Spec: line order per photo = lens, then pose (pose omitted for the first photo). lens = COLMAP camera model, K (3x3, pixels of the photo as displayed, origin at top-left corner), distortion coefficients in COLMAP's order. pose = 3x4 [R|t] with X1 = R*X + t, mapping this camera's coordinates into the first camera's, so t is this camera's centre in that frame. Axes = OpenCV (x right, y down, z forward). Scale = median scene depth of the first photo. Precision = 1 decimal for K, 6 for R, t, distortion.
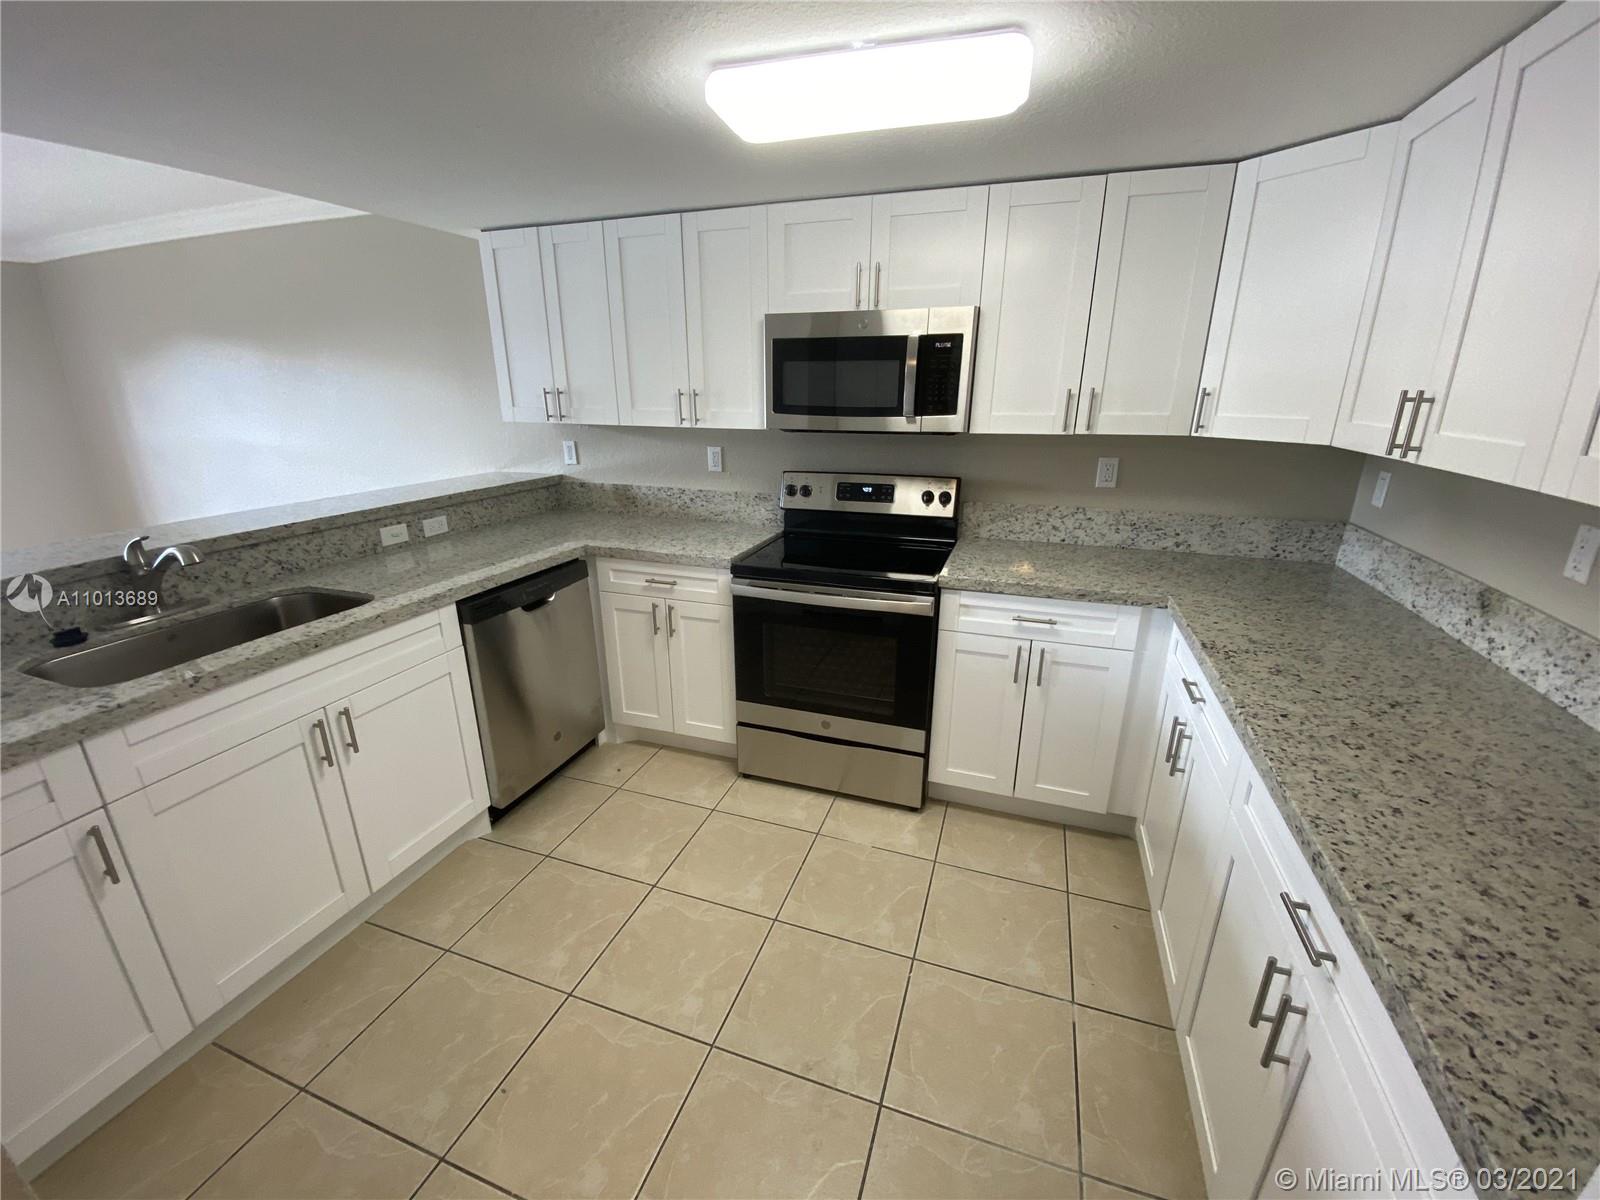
lens RADIAL K [[669.1, 0, 800.0], [0, 669.1, 600.0], [0, 0, 1]] dist [0.100814, -0.064119]
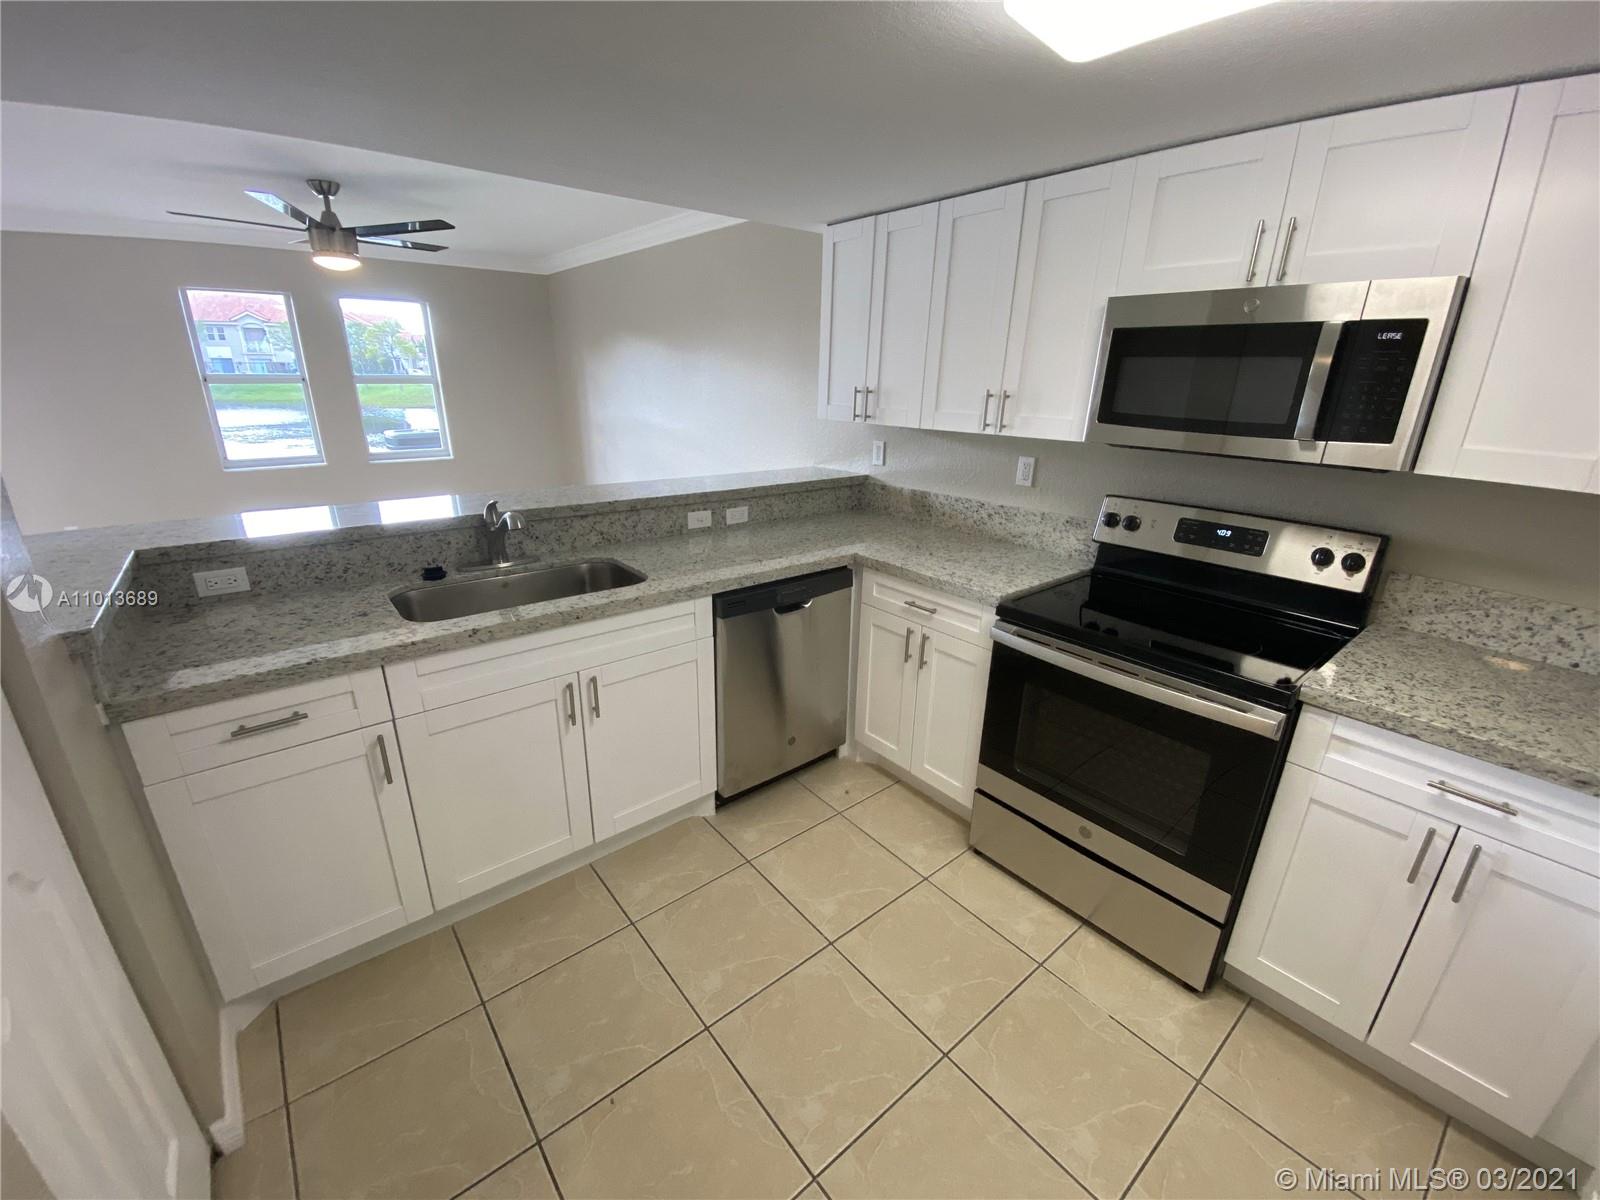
lens RADIAL K [[654.8, 0, 800.0], [0, 654.8, 600.0], [0, 0, 1]] dist [0.036612, -0.028080]
pose [[0.854044, 0.185469, -0.486014, 0.080161], [-0.178762, 0.982023, 0.060623, -0.062696], [0.488521, 0.035106, 0.871846, 0.177541]]
